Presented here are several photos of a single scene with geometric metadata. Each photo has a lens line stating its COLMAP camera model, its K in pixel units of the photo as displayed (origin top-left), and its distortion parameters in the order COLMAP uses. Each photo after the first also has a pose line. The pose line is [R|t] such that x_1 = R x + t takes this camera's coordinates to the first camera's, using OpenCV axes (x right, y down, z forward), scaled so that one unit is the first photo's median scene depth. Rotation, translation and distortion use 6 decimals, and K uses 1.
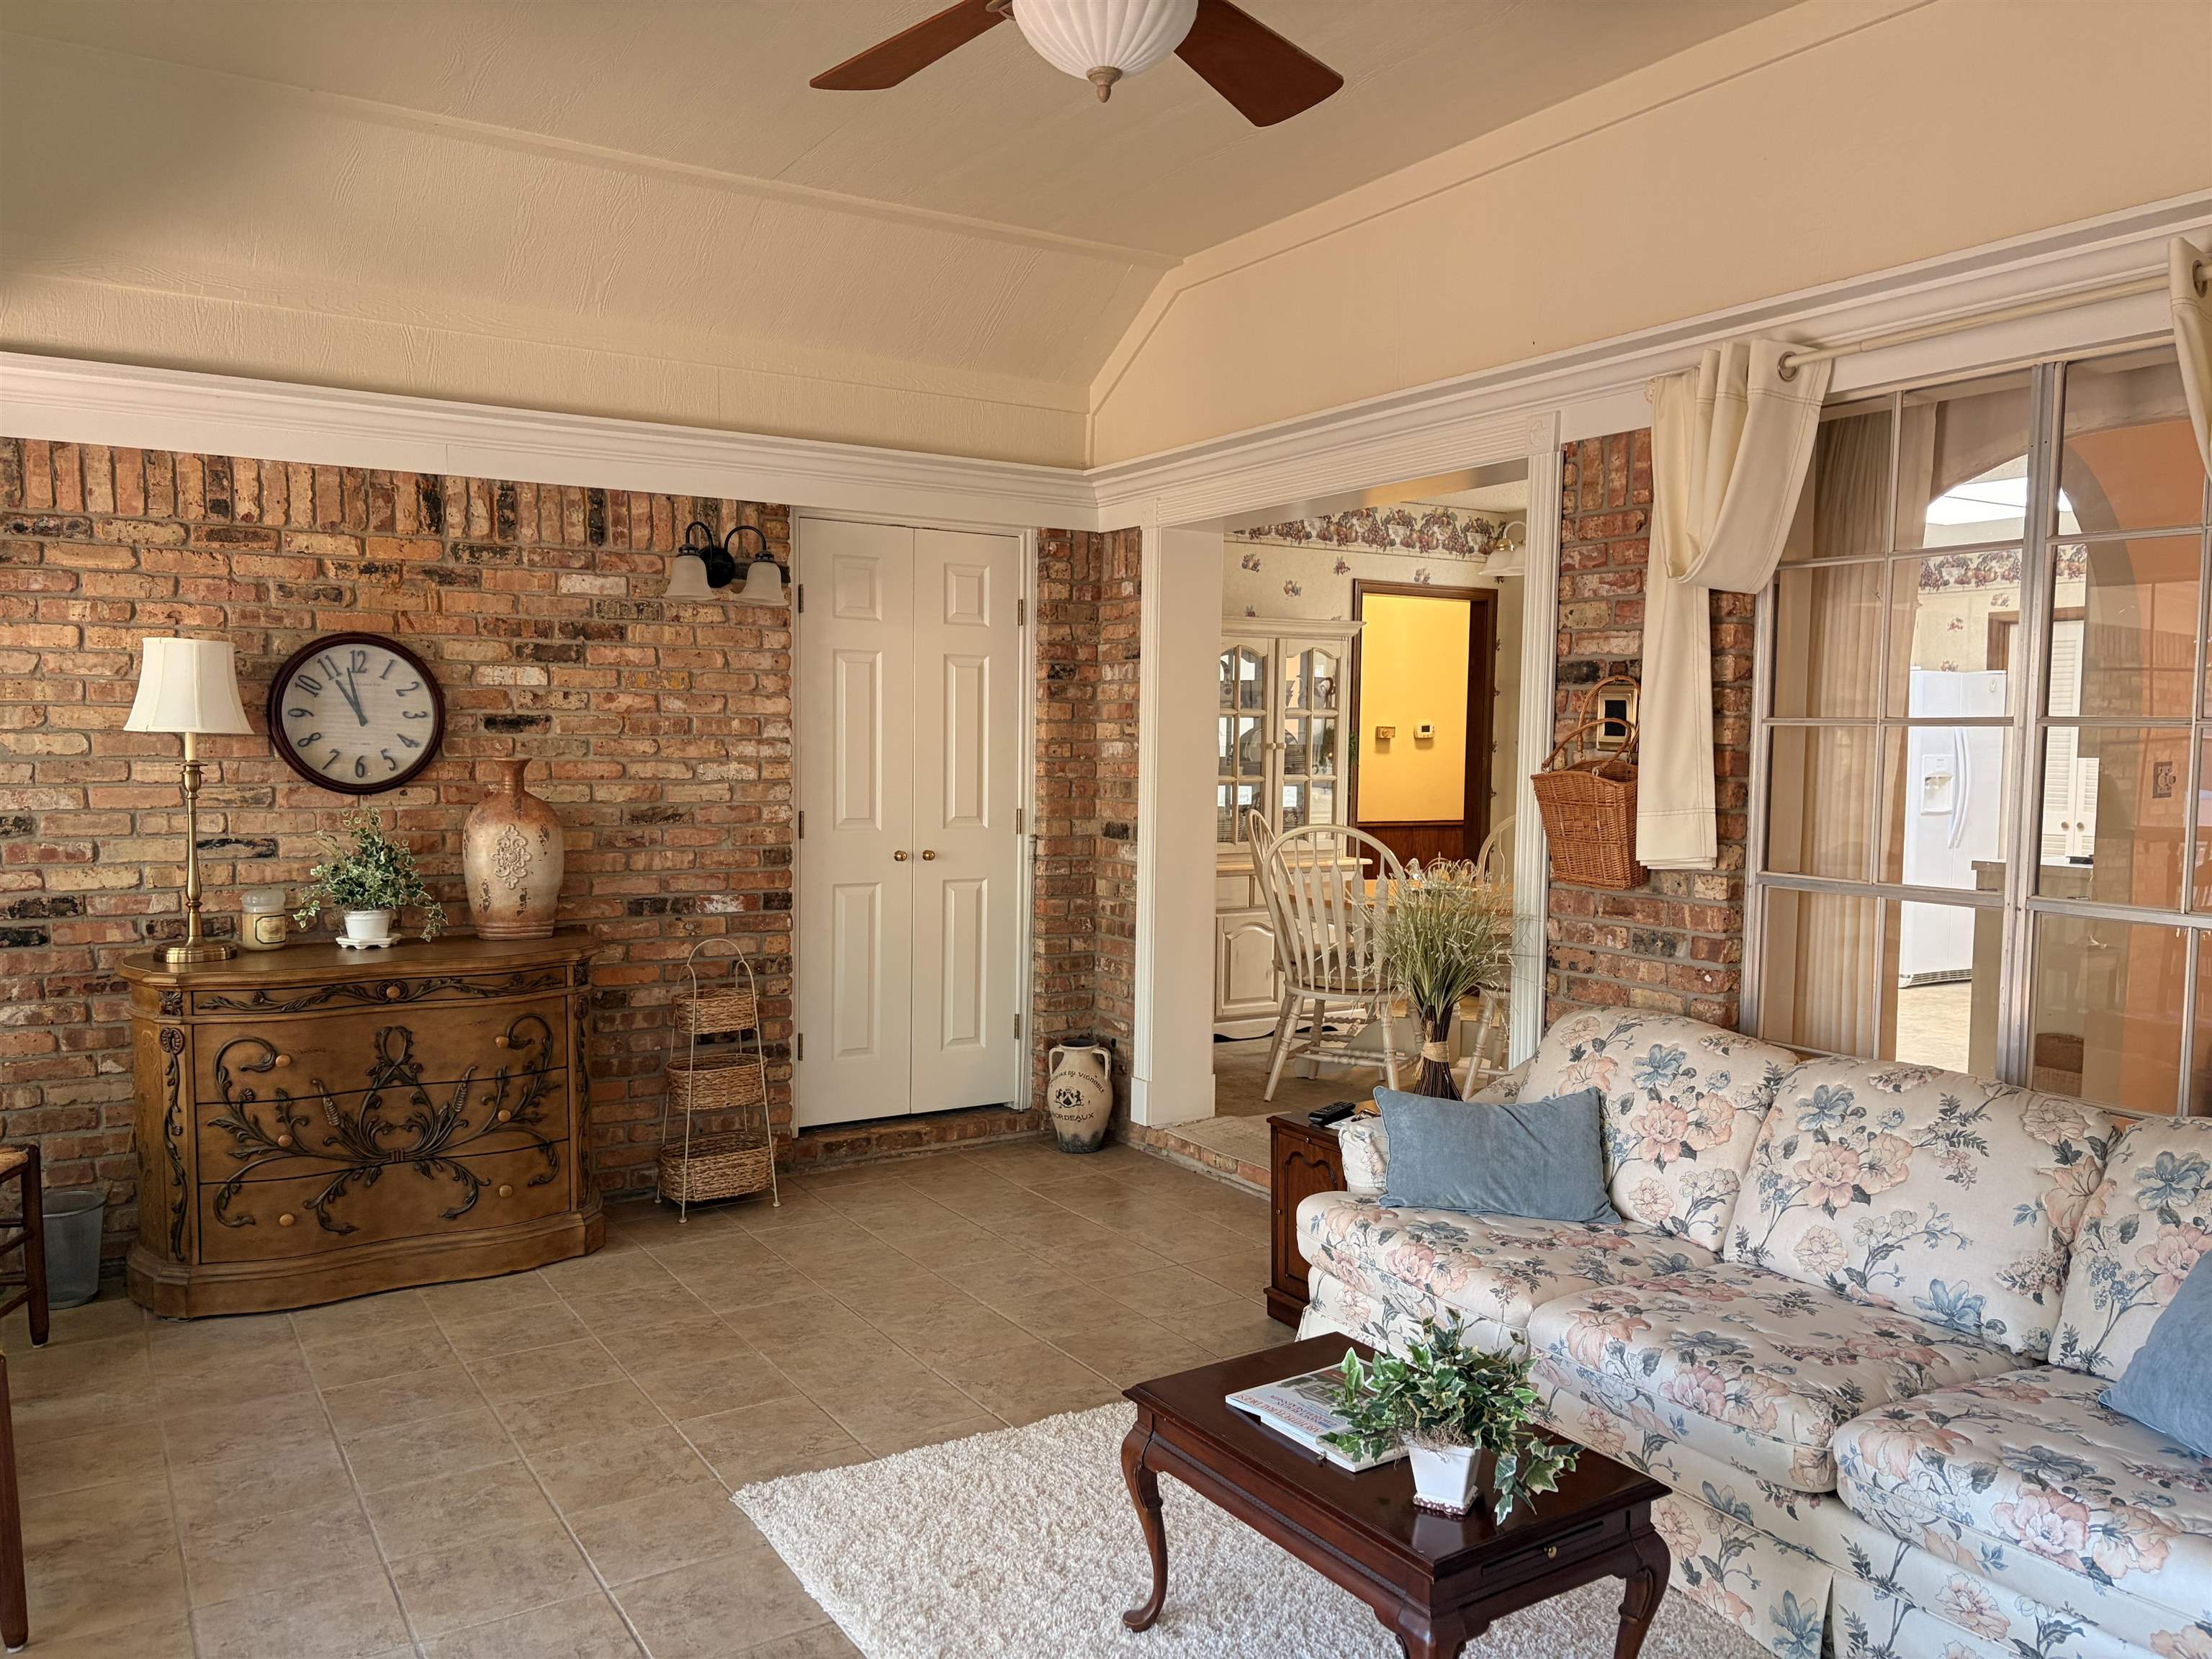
lens RADIAL K [[1683.1, 0, 1095.8], [0, 1683.1, 847.5], [0, 0, 1]] dist [0.050441, -0.047768]
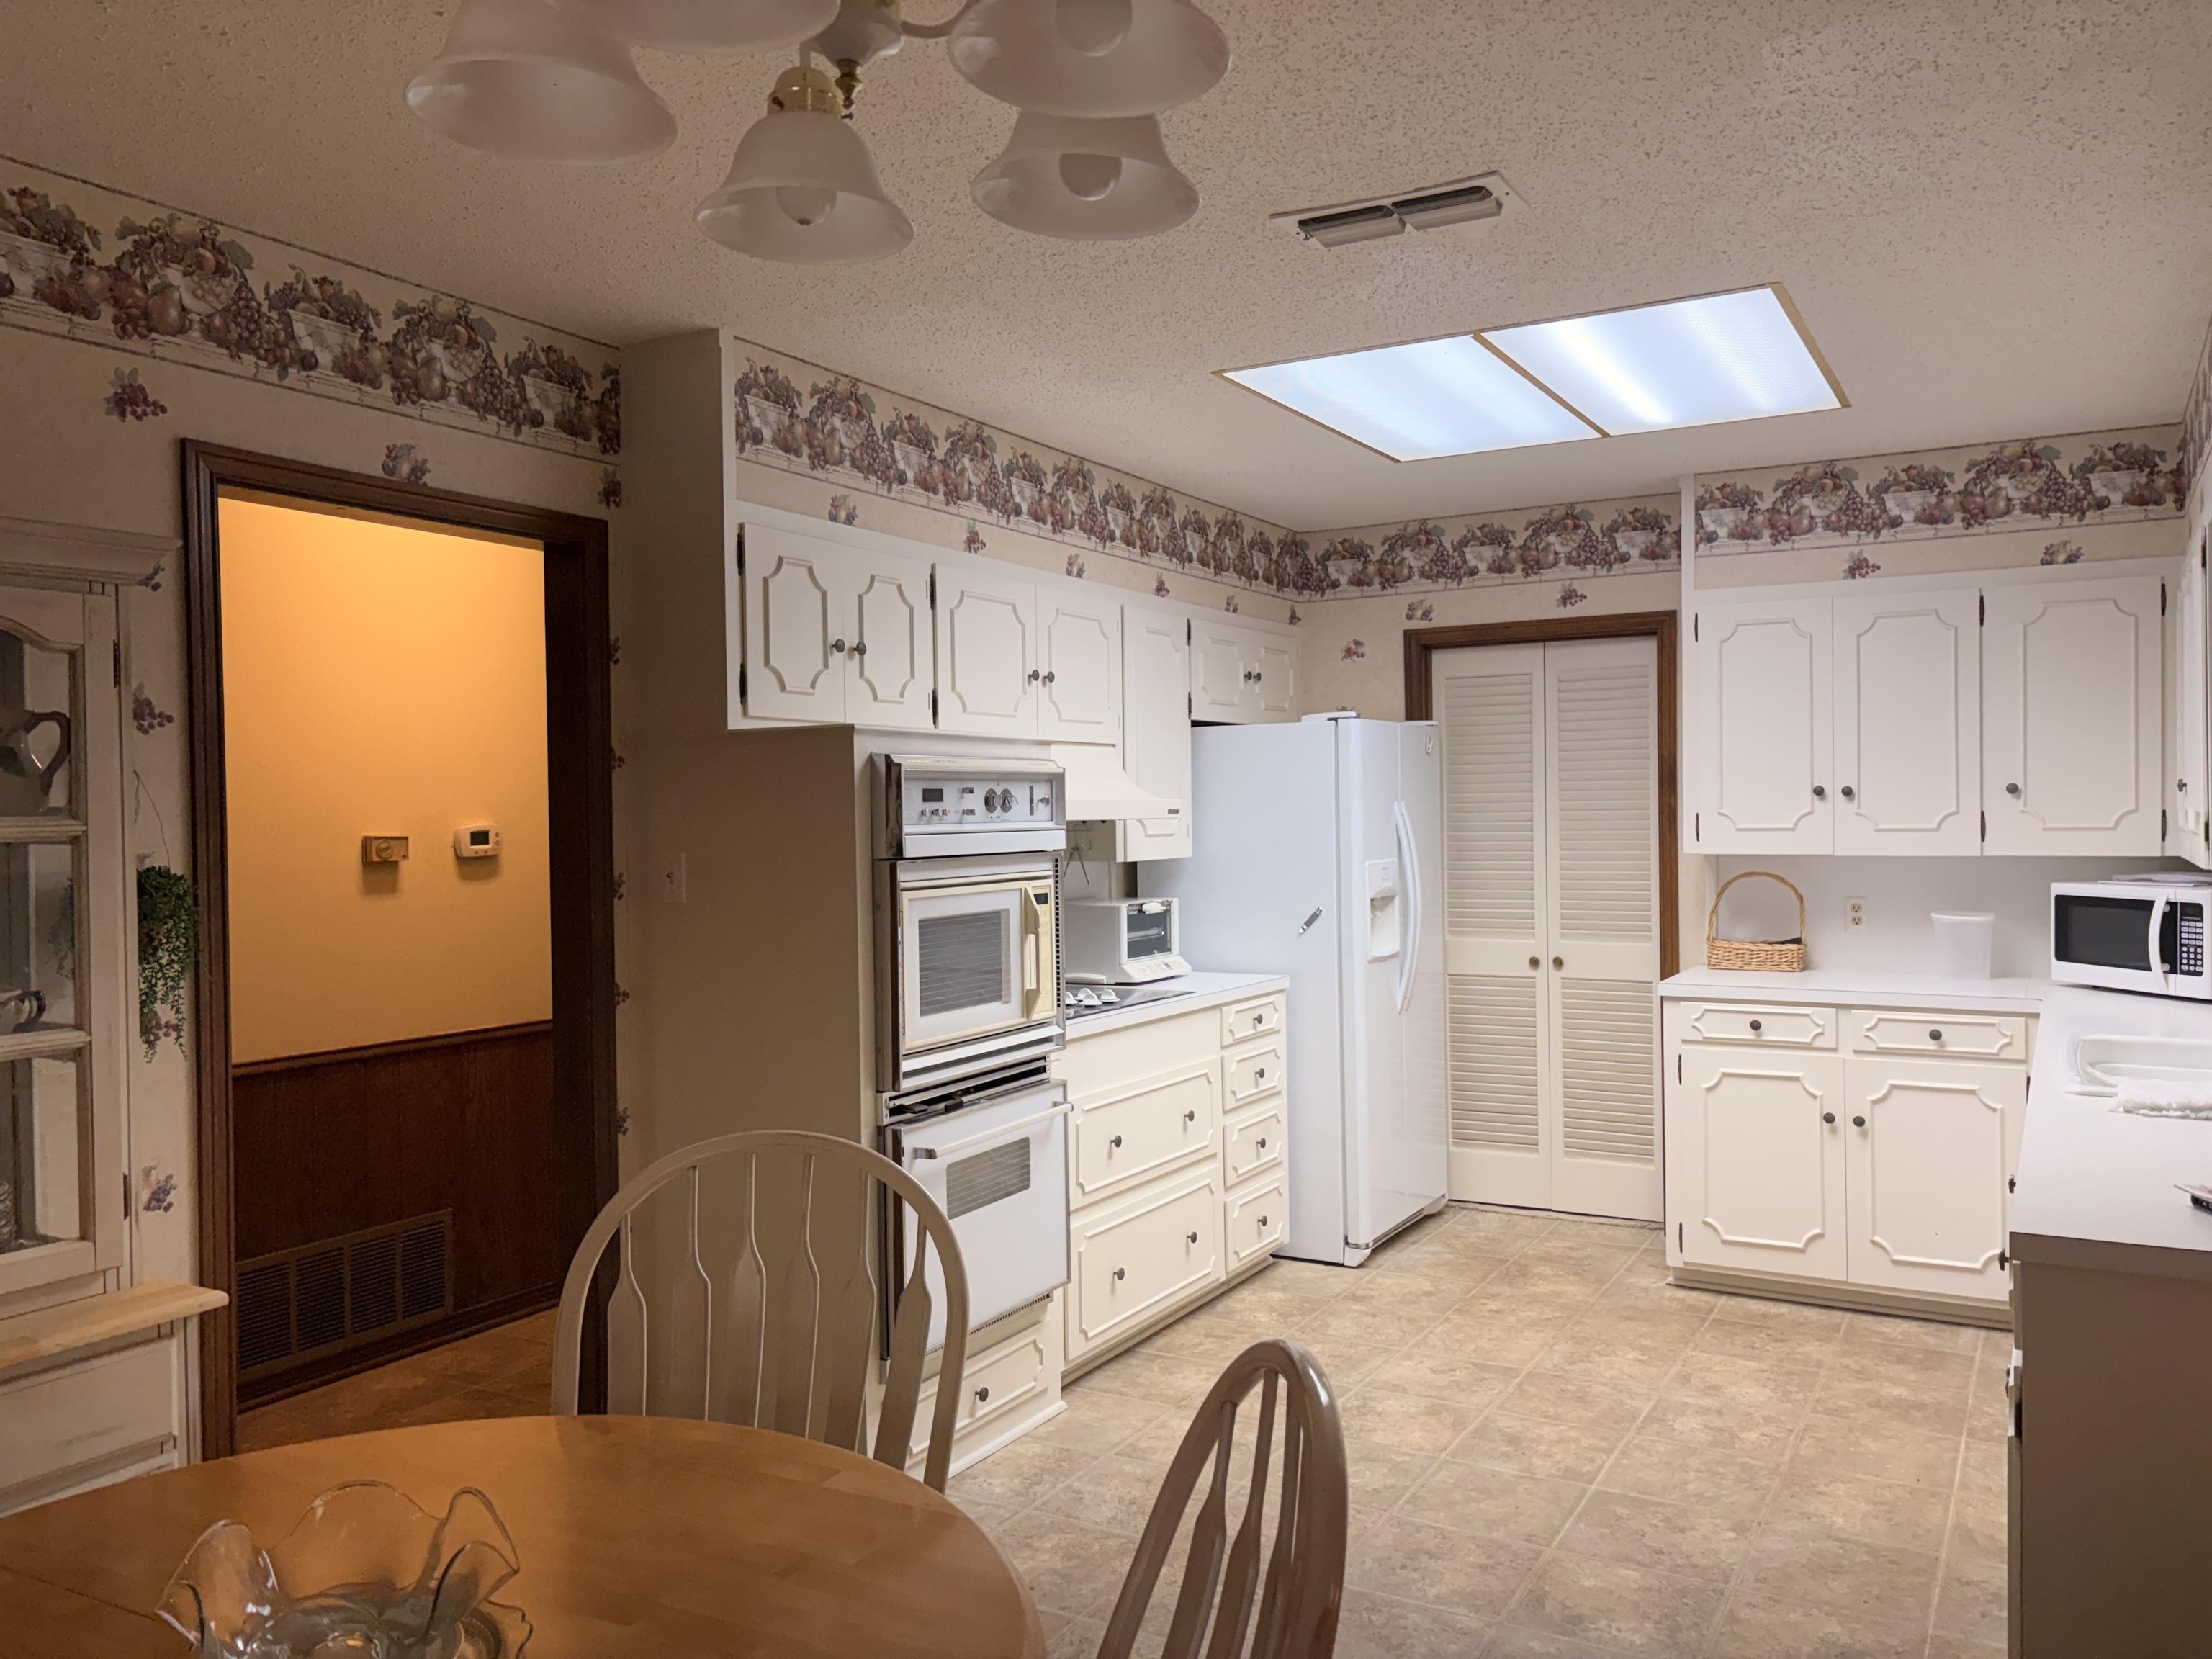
lens RADIAL K [[1683.1, 0, 1104.3], [0, 1683.1, 841.0], [0, 0, 1]] dist [0.050441, -0.047768]
pose [[0.880653, -0.032352, 0.472656, 0.144588], [0.054714, 0.997935, -0.033638, -0.050752], [-0.470592, 0.055484, 0.880605, 0.572184]]
